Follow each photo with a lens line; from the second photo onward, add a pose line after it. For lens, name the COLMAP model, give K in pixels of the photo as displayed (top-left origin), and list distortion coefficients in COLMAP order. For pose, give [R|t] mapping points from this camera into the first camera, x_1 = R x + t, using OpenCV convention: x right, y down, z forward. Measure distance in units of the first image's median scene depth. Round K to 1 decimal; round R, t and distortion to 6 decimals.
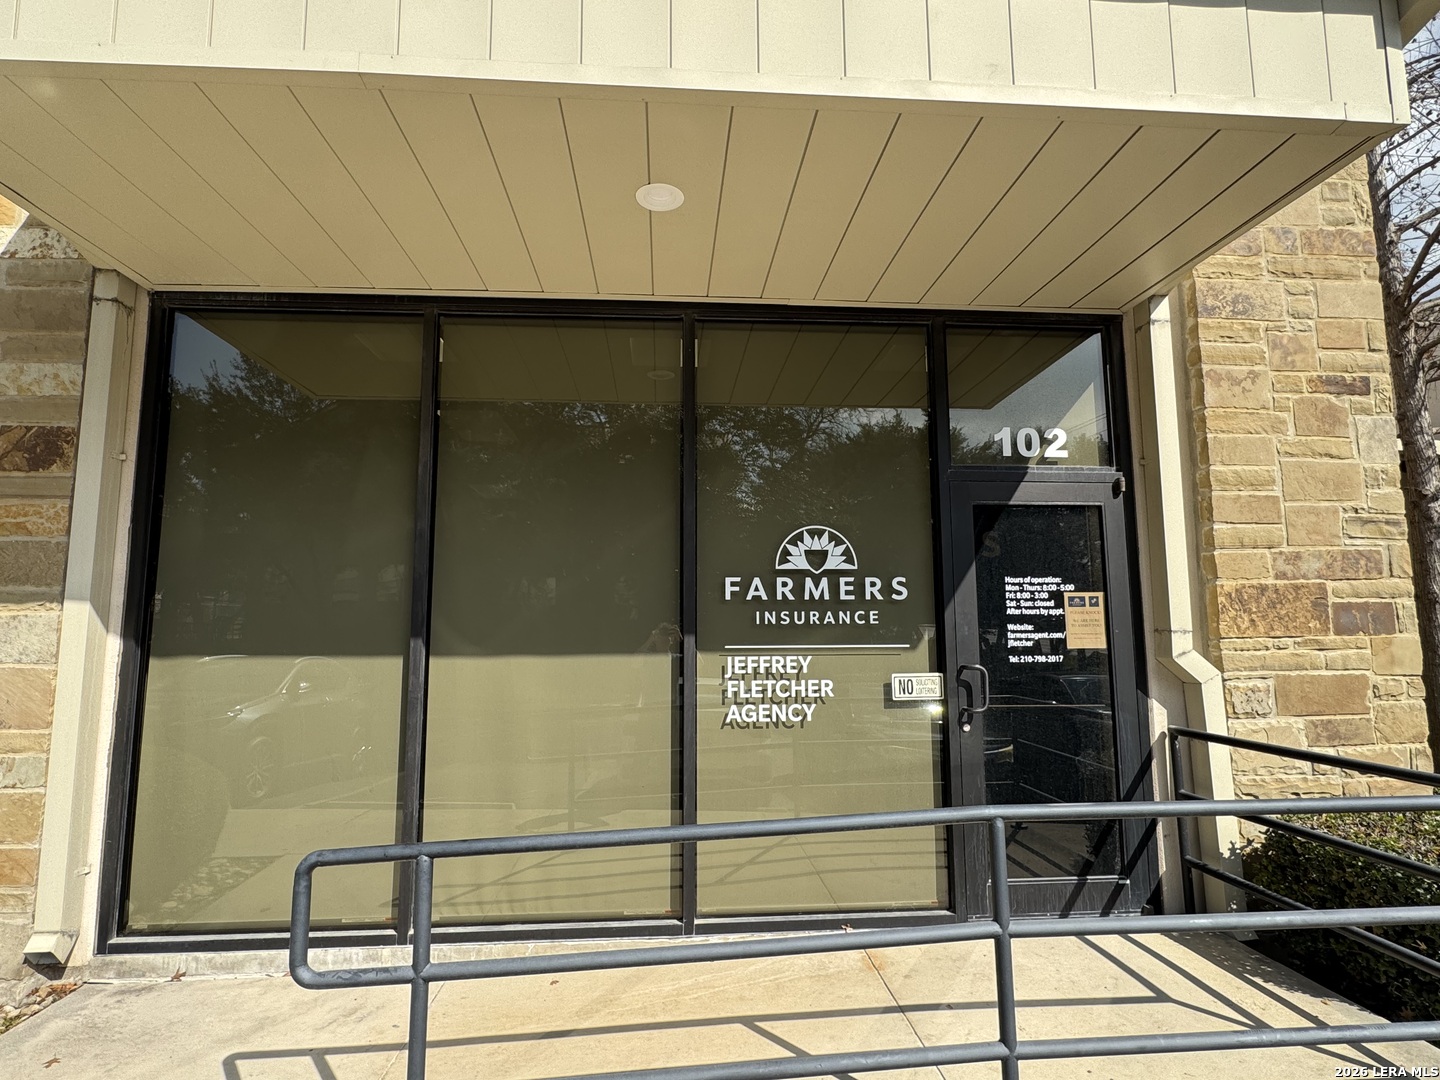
lens RADIAL K [[744.9, 0, 720.0], [0, 744.9, 540.0], [0, 0, 1]] dist [-0.002396, -0.000327]
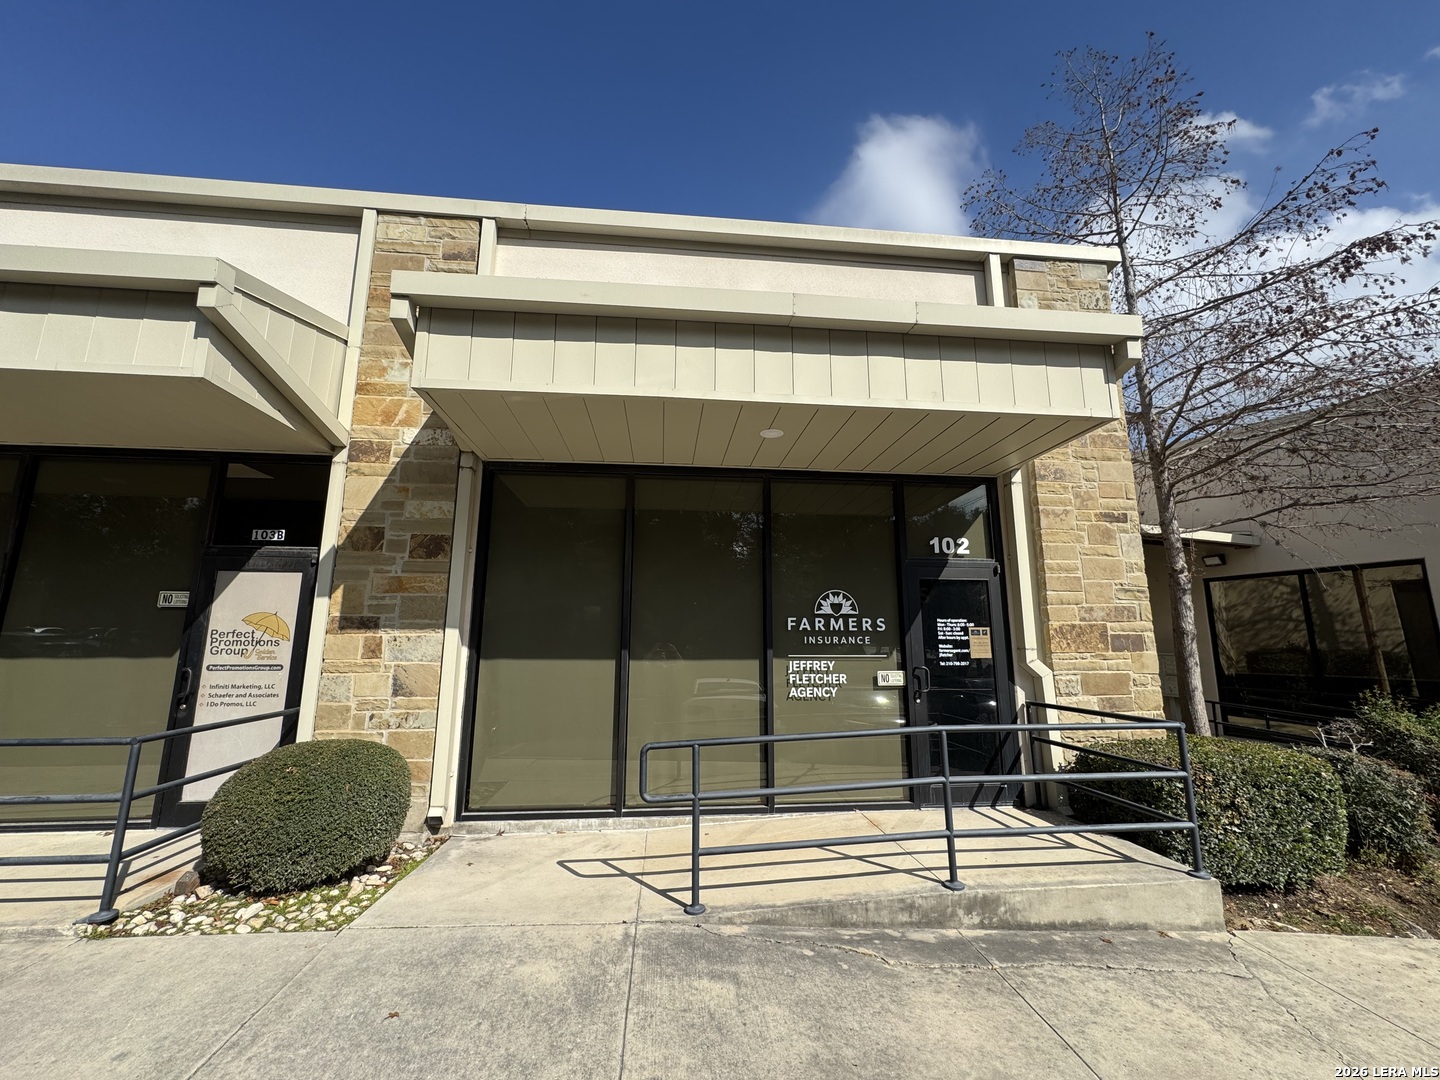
lens RADIAL K [[573.1, 0, 720.0], [0, 573.1, 540.0], [0, 0, 1]] dist [-0.002358, -0.000459]
pose [[0.999472, 0.013137, 0.029713, -0.205168], [-0.011136, 0.997723, -0.066526, -0.045728], [-0.030519, 0.066160, 0.997342, -0.424740]]
